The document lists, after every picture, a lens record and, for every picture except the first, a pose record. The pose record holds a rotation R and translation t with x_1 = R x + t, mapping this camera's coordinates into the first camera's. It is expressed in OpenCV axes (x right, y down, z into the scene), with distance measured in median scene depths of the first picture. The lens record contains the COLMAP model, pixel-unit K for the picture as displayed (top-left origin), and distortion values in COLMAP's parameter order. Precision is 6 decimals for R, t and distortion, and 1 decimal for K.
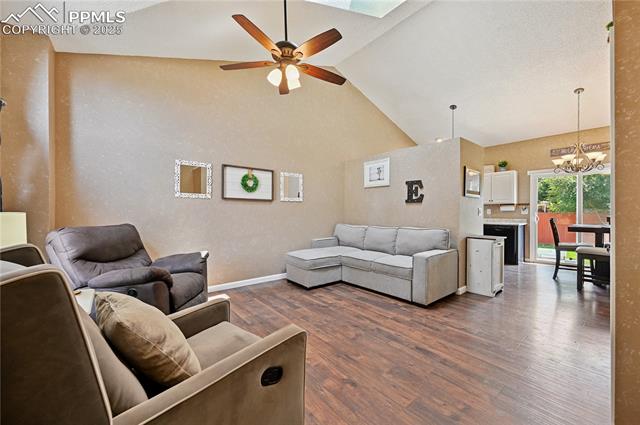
lens RADIAL K [[264.7, 0, 331.6], [0, 264.7, 214.1], [0, 0, 1]] dist [0.002570, 0.000155]
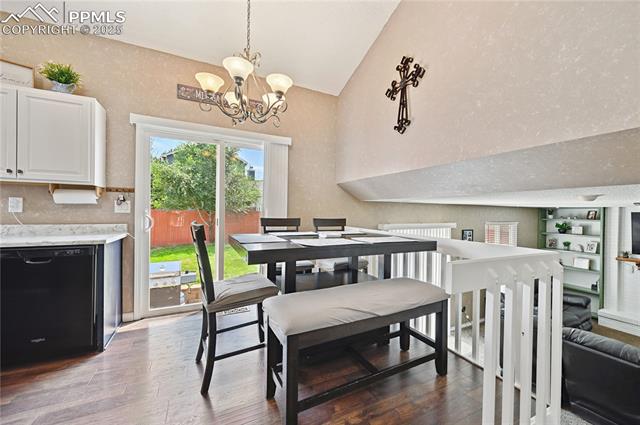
lens RADIAL K [[261.2, 0, 332.3], [0, 261.2, 213.4], [0, 0, 1]] dist [-0.002948, 0.000727]
pose [[0.263243, 0.001122, 0.964729, 0.406925], [-0.009781, 0.999951, 0.001506, -0.002942], [-0.964680, -0.009833, 0.263241, 0.556220]]
